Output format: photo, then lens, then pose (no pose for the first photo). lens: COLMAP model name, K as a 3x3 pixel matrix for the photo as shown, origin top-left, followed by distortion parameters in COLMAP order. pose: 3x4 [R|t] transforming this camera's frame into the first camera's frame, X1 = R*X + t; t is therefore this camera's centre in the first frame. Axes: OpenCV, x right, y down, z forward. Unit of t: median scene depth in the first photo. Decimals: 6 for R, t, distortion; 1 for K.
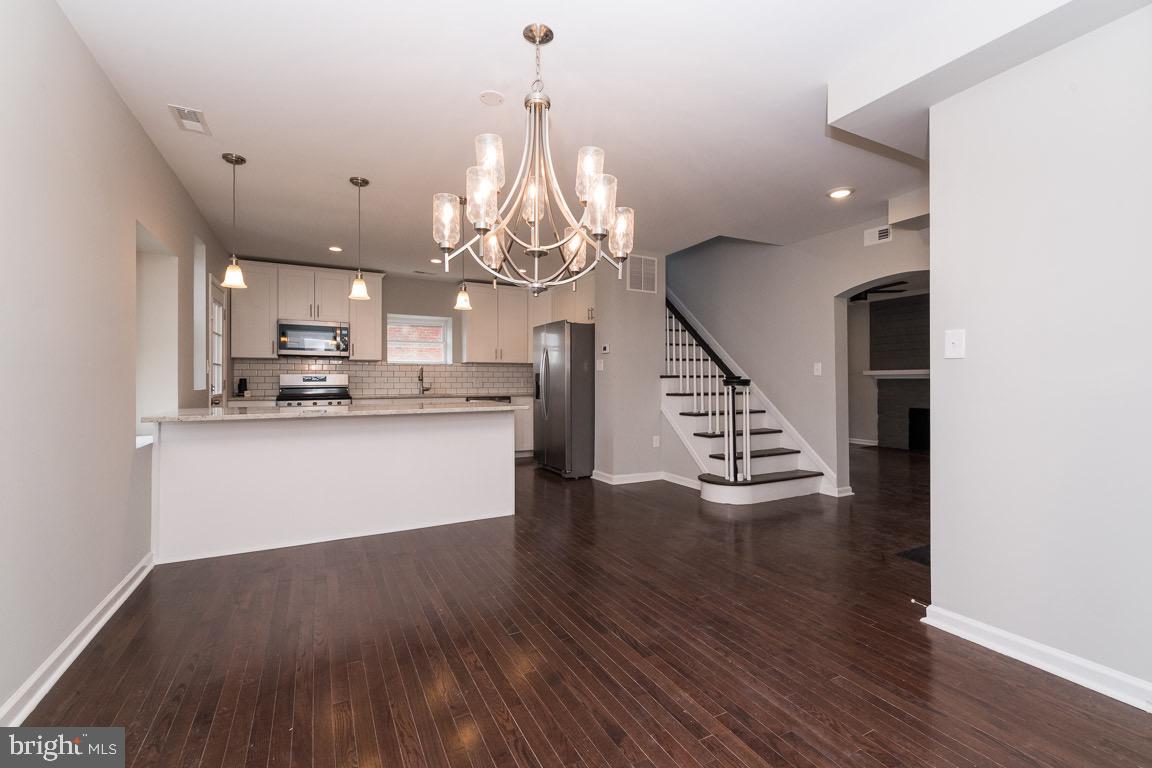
lens RADIAL K [[489.4, 0, 591.4], [0, 489.4, 384.1], [0, 0, 1]] dist [-0.000667, -0.000173]
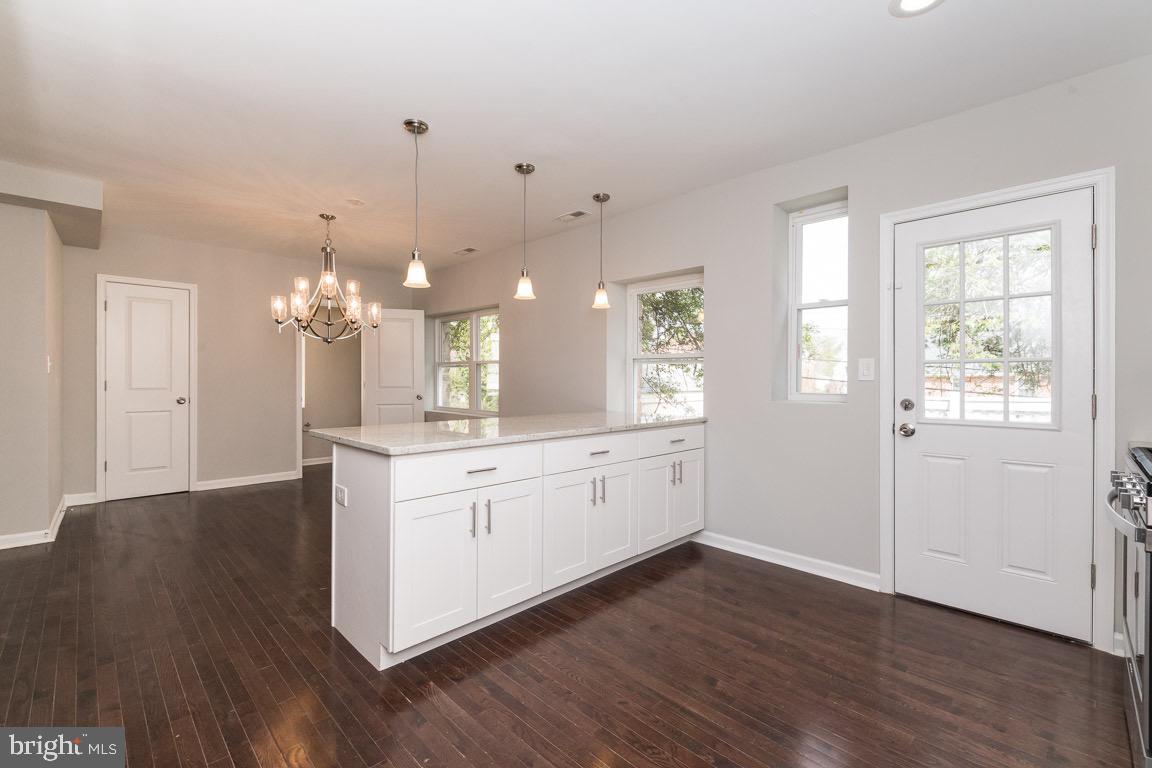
lens RADIAL K [[505.1, 0, 577.1], [0, 505.1, 377.3], [0, 0, 1]] dist [0.000205, -0.000396]
pose [[-0.964063, -0.004278, -0.265640, -0.205948], [-0.006422, 0.999953, 0.007203, -0.021959], [0.265597, 0.008650, -0.964045, 1.235210]]
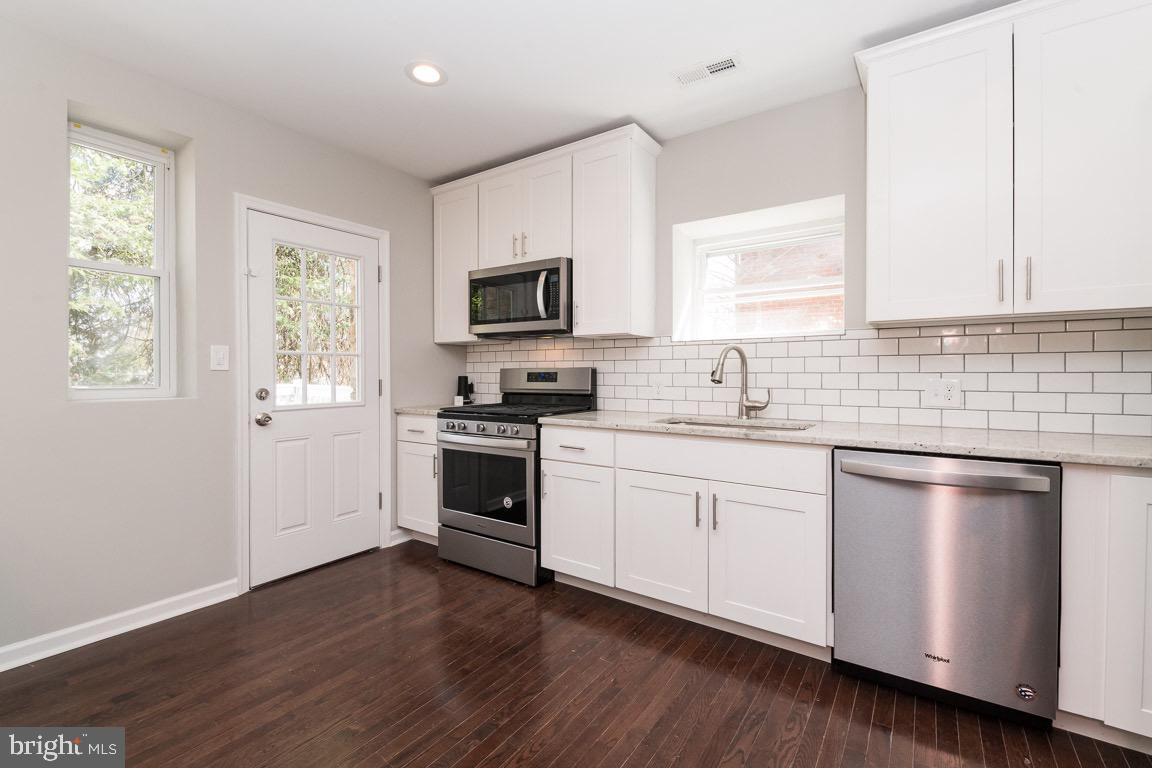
lens RADIAL K [[496.2, 0, 570.4], [0, 496.2, 375.0], [0, 0, 1]] dist [-0.000942, -0.000407]
pose [[0.428776, 0.001720, -0.903409, -0.079420], [-0.007328, 0.999972, -0.001574, -0.014408], [0.903381, 0.007295, 0.428776, 0.911323]]
